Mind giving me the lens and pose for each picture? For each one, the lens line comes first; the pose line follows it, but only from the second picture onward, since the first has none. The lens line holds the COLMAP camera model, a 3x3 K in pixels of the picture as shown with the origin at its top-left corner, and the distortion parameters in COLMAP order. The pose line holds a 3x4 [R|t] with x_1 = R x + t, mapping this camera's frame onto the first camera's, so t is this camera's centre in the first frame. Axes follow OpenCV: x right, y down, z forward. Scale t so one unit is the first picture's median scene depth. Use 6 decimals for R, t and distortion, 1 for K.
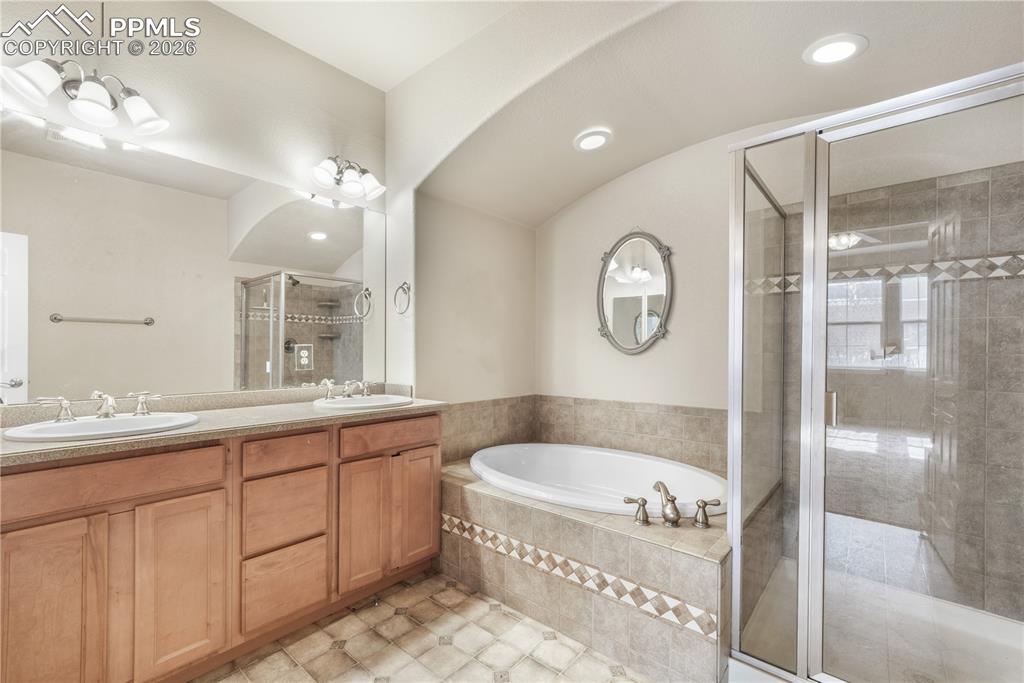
lens RADIAL K [[426.0, 0, 508.9], [0, 426.0, 346.9], [0, 0, 1]] dist [0.002320, 0.000747]
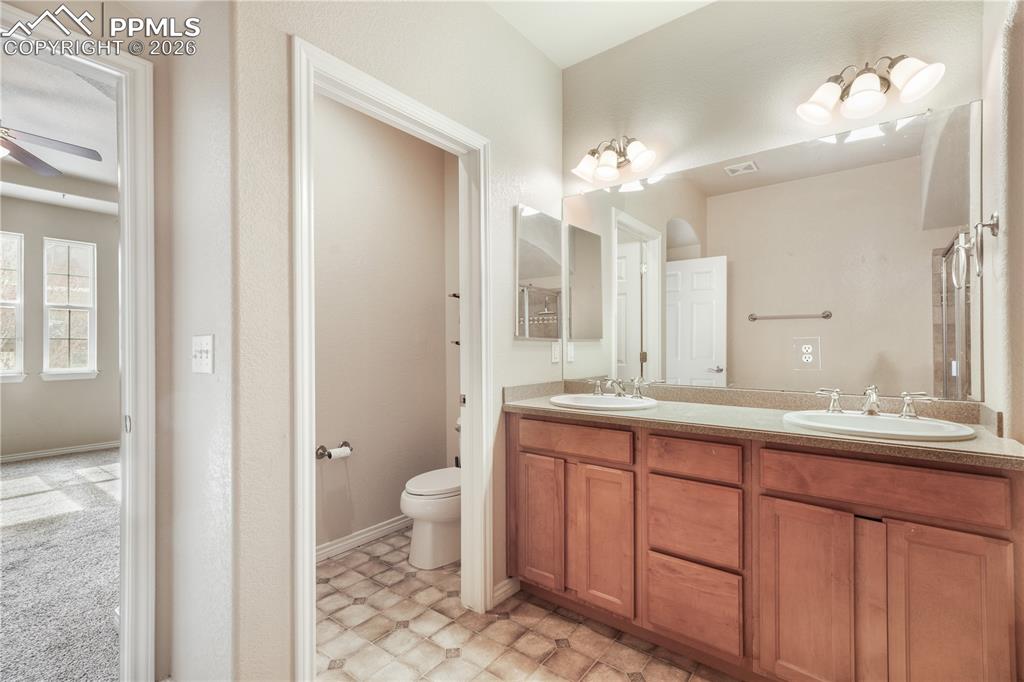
lens RADIAL K [[476.2, 0, 511.0], [0, 476.2, 336.7], [0, 0, 1]] dist [0.033871, 0.000385]
pose [[0.070668, -0.017491, -0.997347, 0.446518], [0.008884, 0.999818, -0.016905, 0.001651], [0.997460, -0.007666, 0.070810, 0.496504]]
